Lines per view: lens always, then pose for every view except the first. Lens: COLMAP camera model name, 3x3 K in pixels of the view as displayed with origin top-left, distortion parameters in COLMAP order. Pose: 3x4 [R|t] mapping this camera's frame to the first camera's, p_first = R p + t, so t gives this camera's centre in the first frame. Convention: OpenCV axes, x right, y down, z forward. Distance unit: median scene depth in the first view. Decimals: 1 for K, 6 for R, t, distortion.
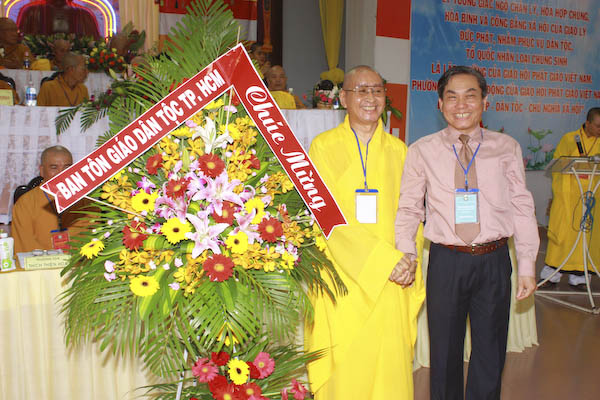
lens RADIAL K [[667.7, 0, 304.4], [0, 667.7, 206.6], [0, 0, 1]] dist [-0.060108, 0.000000]
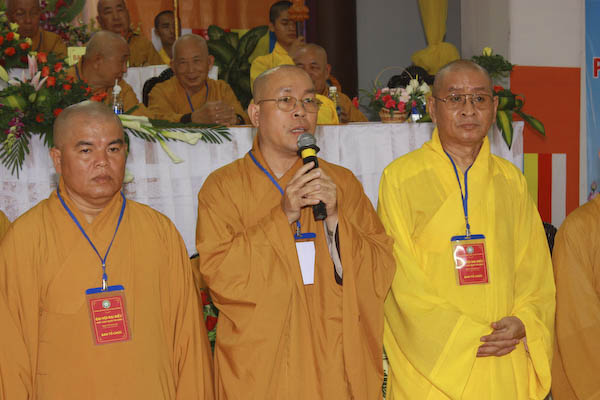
lens RADIAL K [[1477.2, 0, 295.8], [0, 1477.2, 199.8], [0, 0, 1]] dist [0.068607, 0.000000]
pose [[0.992077, -0.028594, -0.122331, 0.095211], [0.017330, 0.995592, -0.092176, 0.023817], [0.124427, 0.089325, 0.988200, -0.178089]]
